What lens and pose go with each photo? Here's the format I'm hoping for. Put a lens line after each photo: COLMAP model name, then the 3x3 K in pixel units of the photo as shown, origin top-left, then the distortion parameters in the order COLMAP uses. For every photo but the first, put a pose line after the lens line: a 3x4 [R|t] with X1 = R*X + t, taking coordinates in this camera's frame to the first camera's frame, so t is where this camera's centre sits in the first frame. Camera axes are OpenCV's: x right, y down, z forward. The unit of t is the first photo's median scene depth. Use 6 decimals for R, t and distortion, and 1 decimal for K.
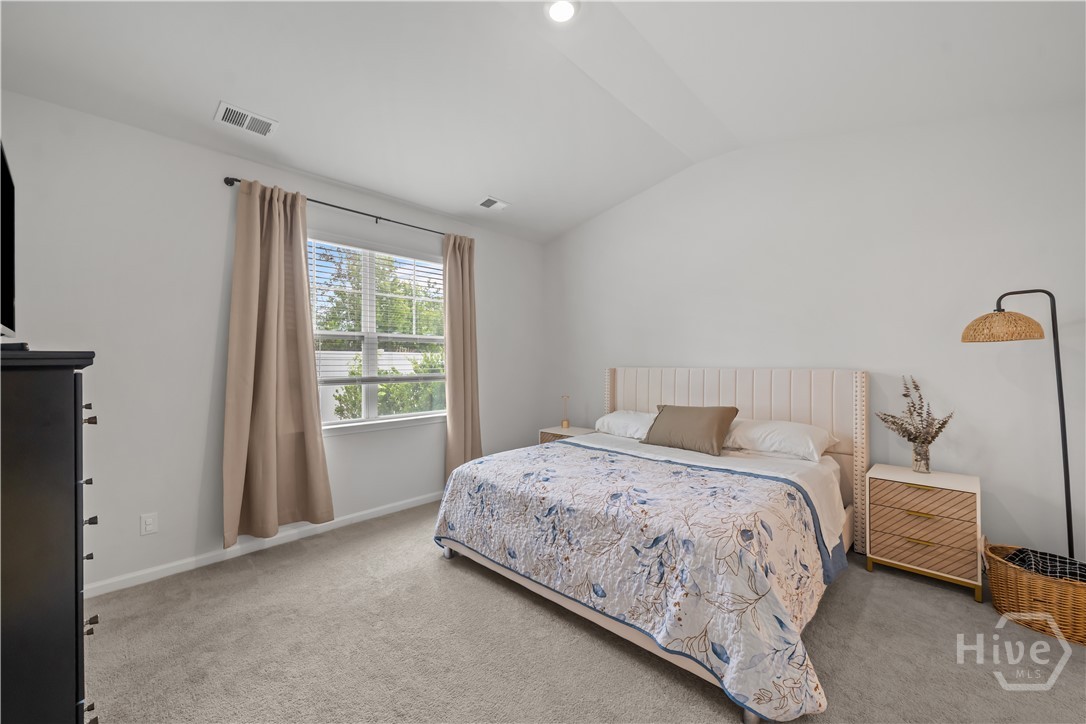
lens RADIAL K [[413.7, 0, 557.9], [0, 413.7, 356.5], [0, 0, 1]] dist [-0.001443, -0.000013]
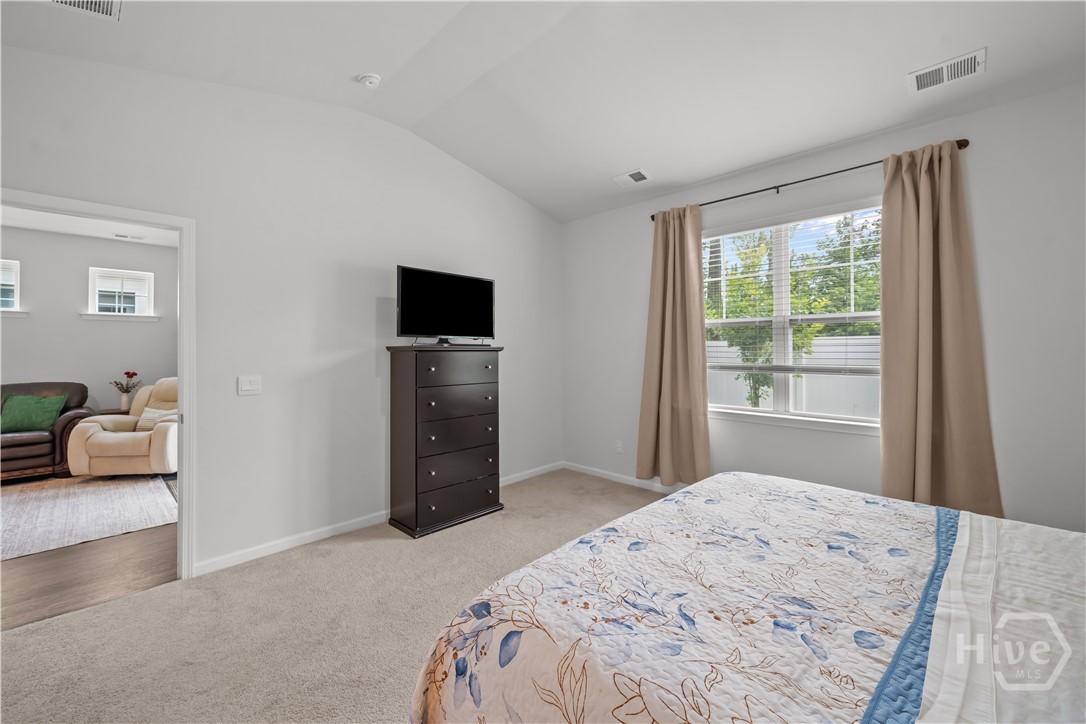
lens RADIAL K [[433.6, 0, 531.5], [0, 433.6, 349.2], [0, 0, 1]] dist [0.001466, 0.000233]
pose [[-0.035728, 0.004413, -0.999352, 1.324994], [0.012829, 0.999910, 0.003957, 0.007506], [0.999279, -0.012679, -0.035782, 1.273176]]
